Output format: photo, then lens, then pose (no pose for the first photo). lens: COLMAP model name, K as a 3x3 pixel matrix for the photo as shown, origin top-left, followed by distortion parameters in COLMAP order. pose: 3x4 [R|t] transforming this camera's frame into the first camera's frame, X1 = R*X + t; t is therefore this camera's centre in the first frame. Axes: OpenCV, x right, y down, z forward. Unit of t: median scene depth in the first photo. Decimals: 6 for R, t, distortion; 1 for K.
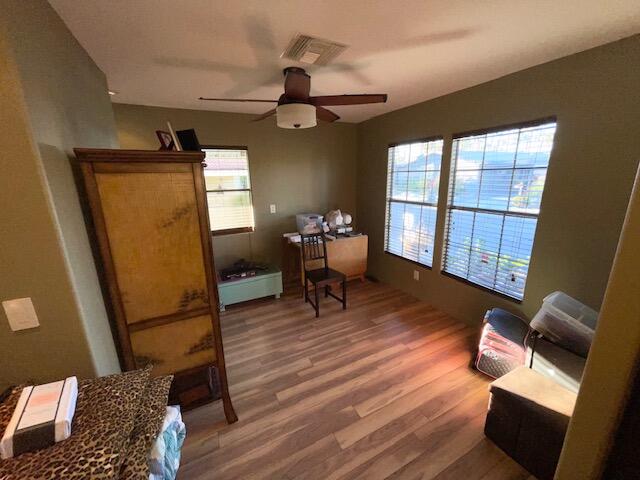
lens RADIAL K [[261.5, 0, 319.7], [0, 261.5, 239.5], [0, 0, 1]] dist [-0.002018, 0.000064]
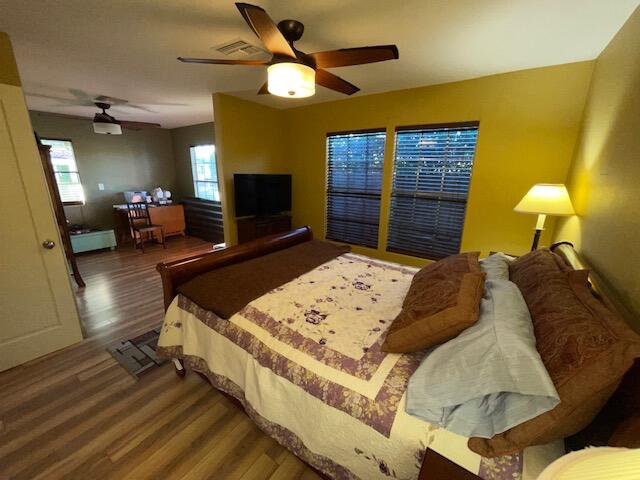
lens RADIAL K [[261.5, 0, 322.6], [0, 261.5, 240.7], [0, 0, 1]] dist [-0.002018, 0.000064]
pose [[0.877833, -0.095522, 0.469345, 0.167074], [0.085096, 0.995426, 0.043433, 0.201153], [-0.471347, 0.001813, 0.881946, -0.738086]]
